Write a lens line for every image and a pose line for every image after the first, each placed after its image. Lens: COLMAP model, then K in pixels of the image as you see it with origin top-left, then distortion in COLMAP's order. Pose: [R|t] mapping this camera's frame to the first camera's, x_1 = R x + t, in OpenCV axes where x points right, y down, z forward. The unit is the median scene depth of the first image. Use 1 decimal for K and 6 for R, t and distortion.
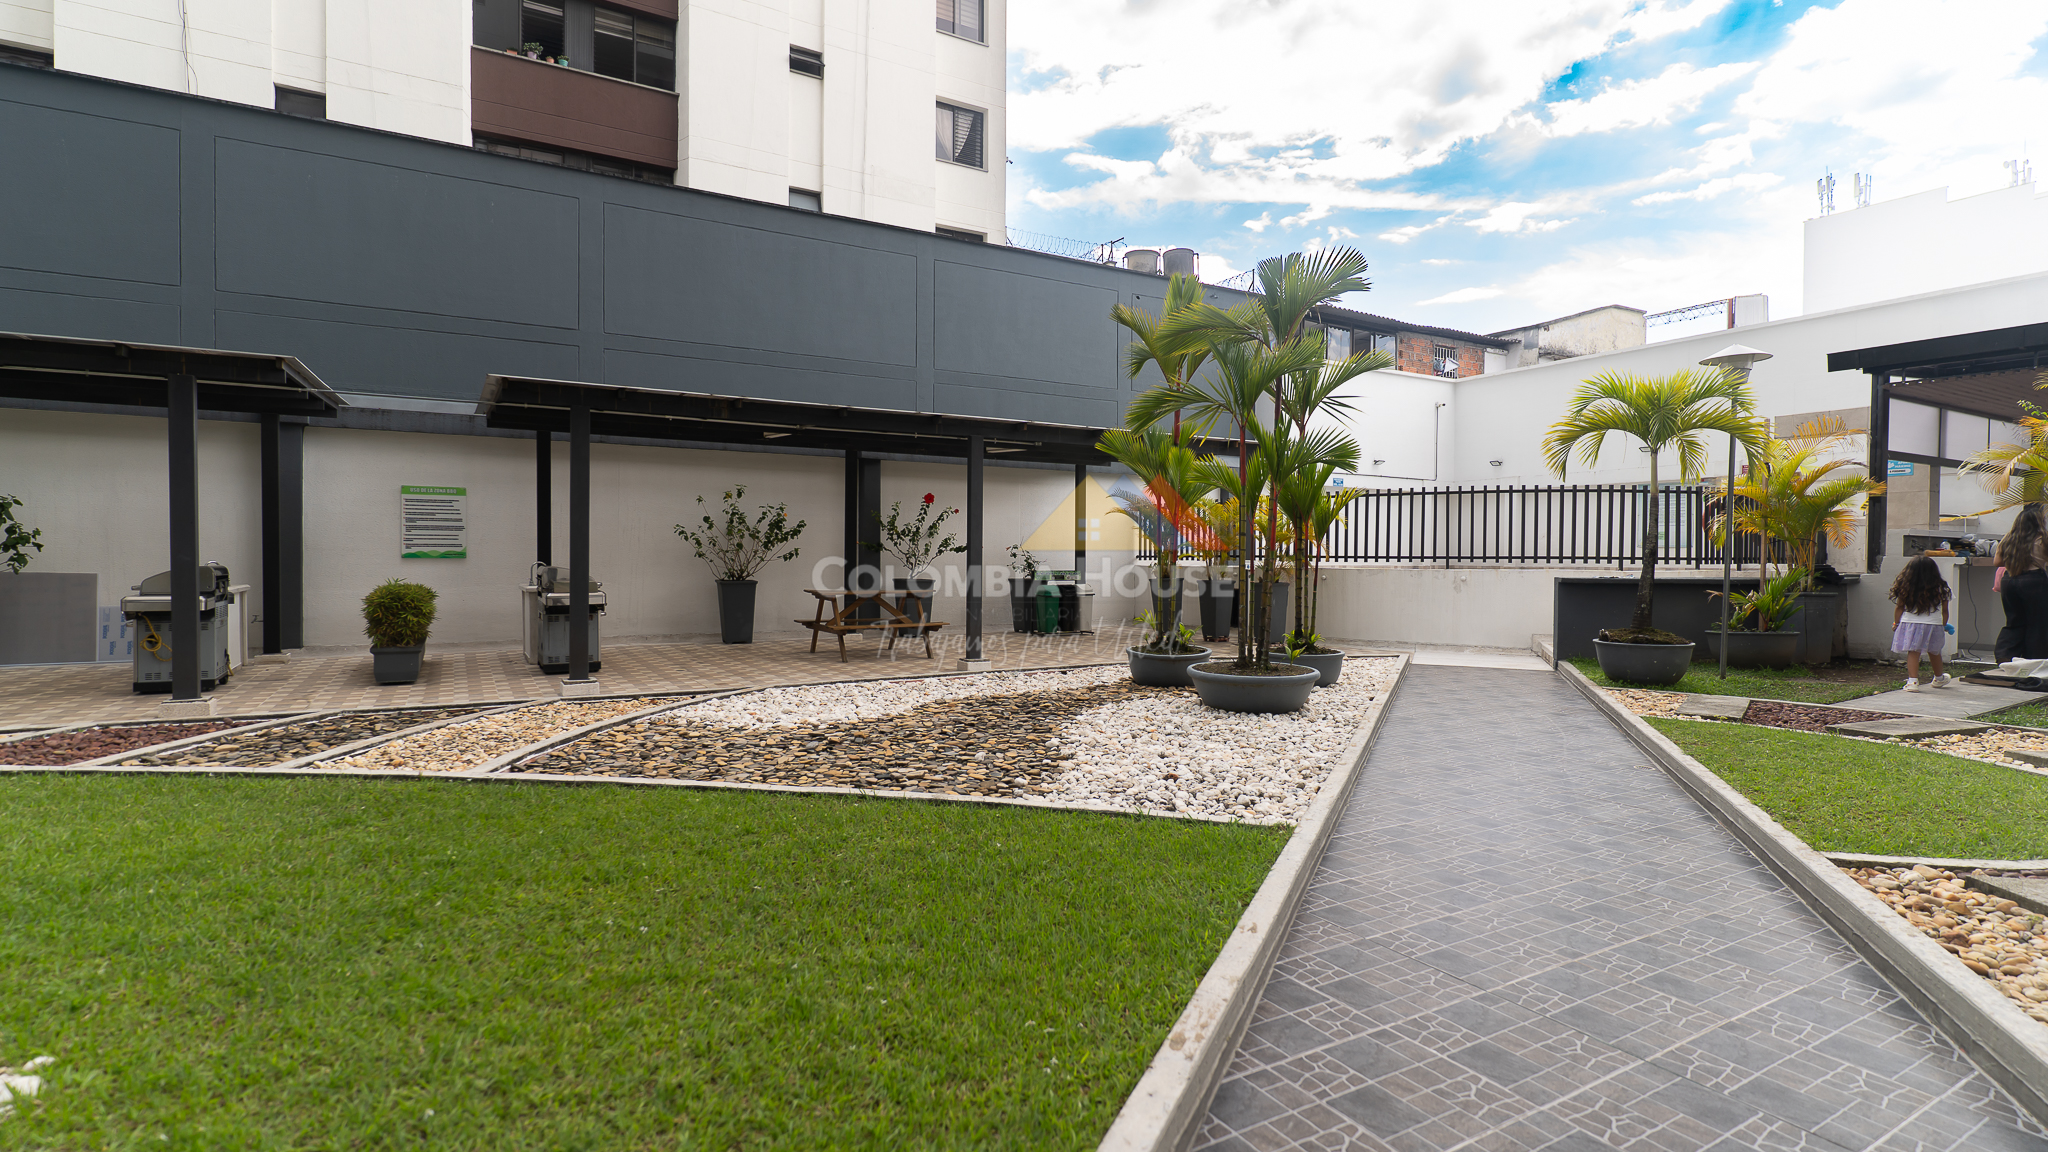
lens RADIAL K [[1008.2, 0, 1060.1], [0, 1008.2, 571.9], [0, 0, 1]] dist [-0.064375, 0.045961]
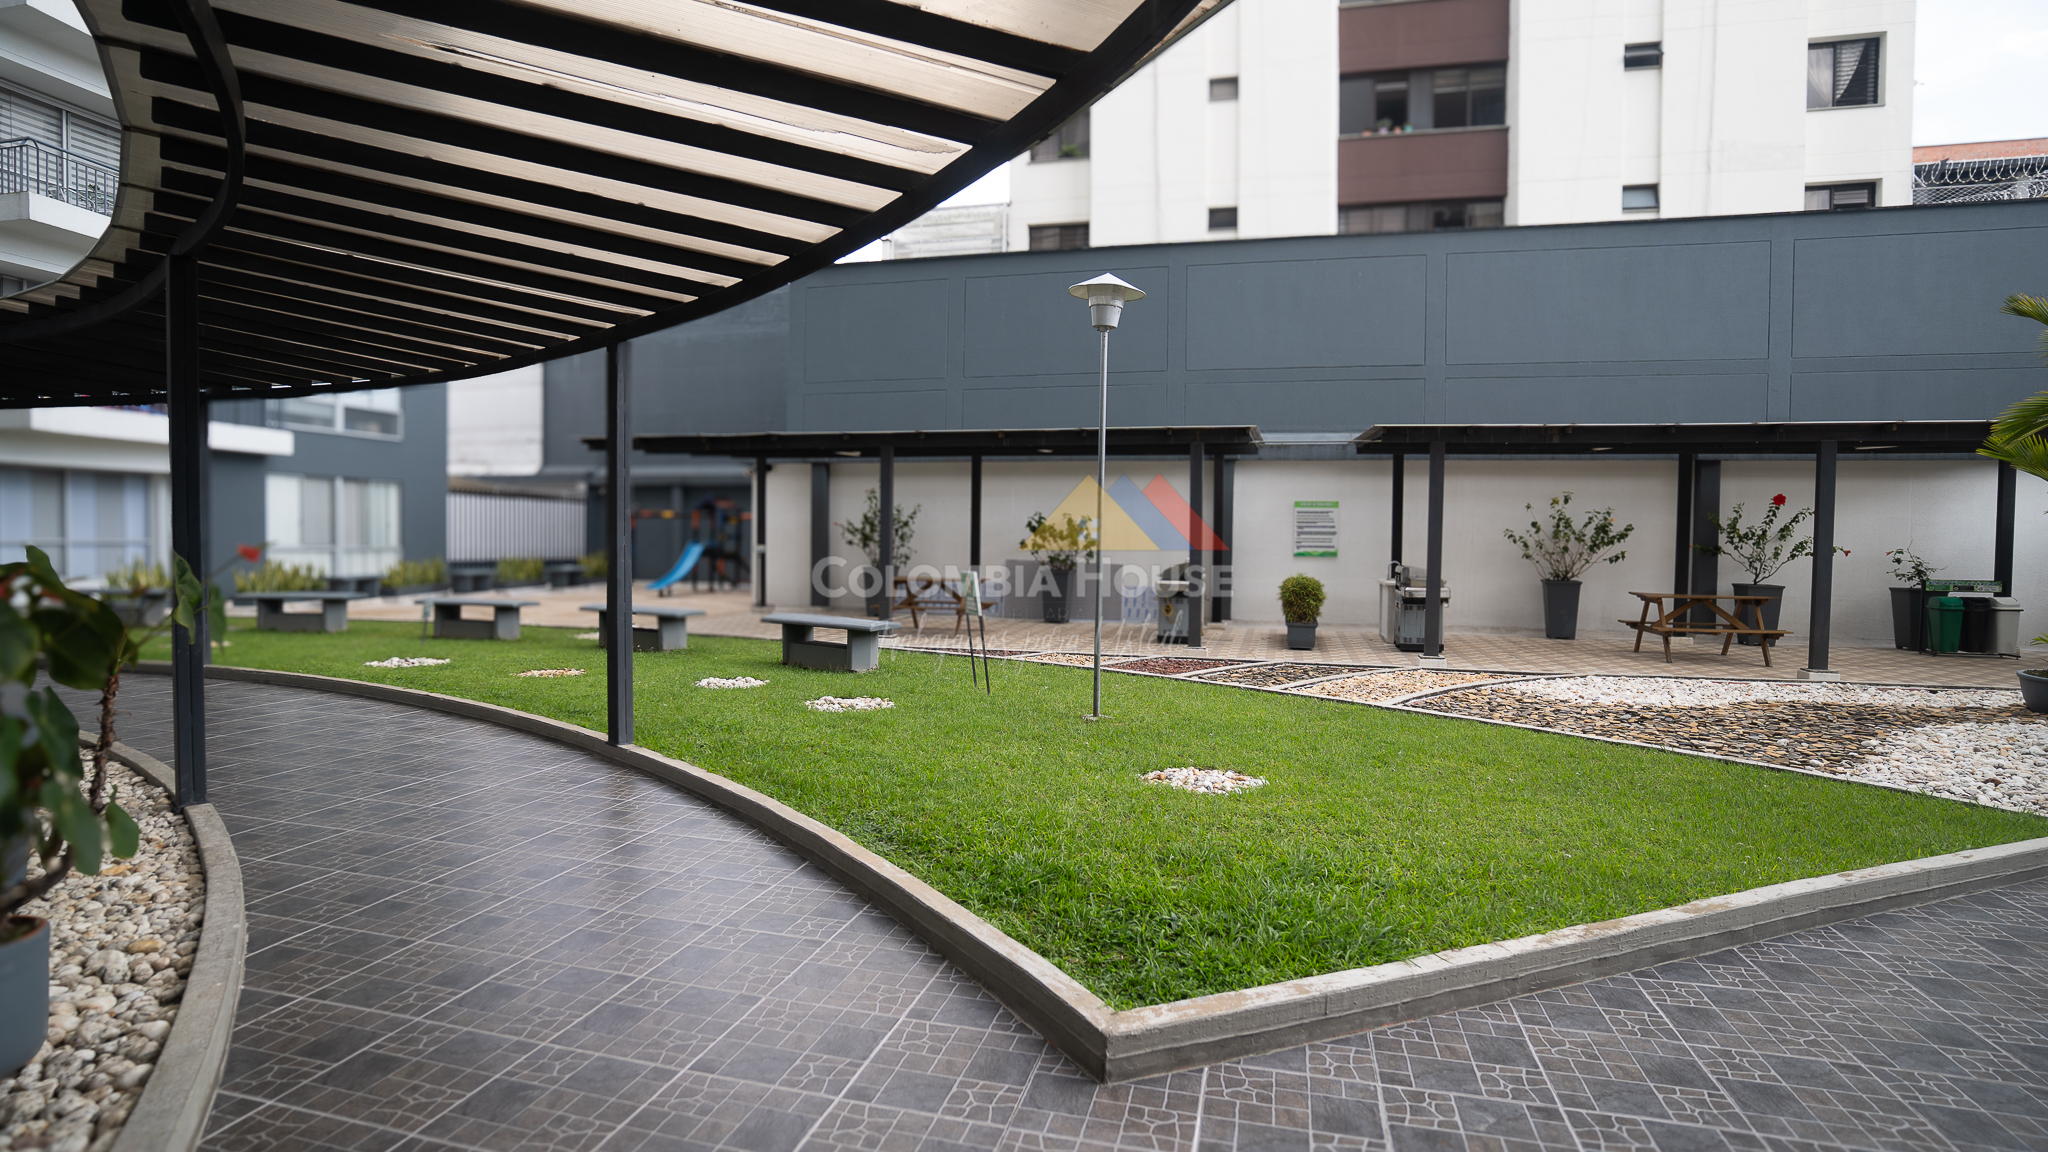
lens RADIAL K [[1008.2, 0, 1060.1], [0, 1008.2, 571.9], [0, 0, 1]] dist [-0.064375, 0.045961]
pose [[0.713602, 0.025175, -0.700099, 0.047809], [-0.021441, 0.999671, 0.014093, -0.004974], [0.700223, 0.004954, 0.713907, -0.164188]]
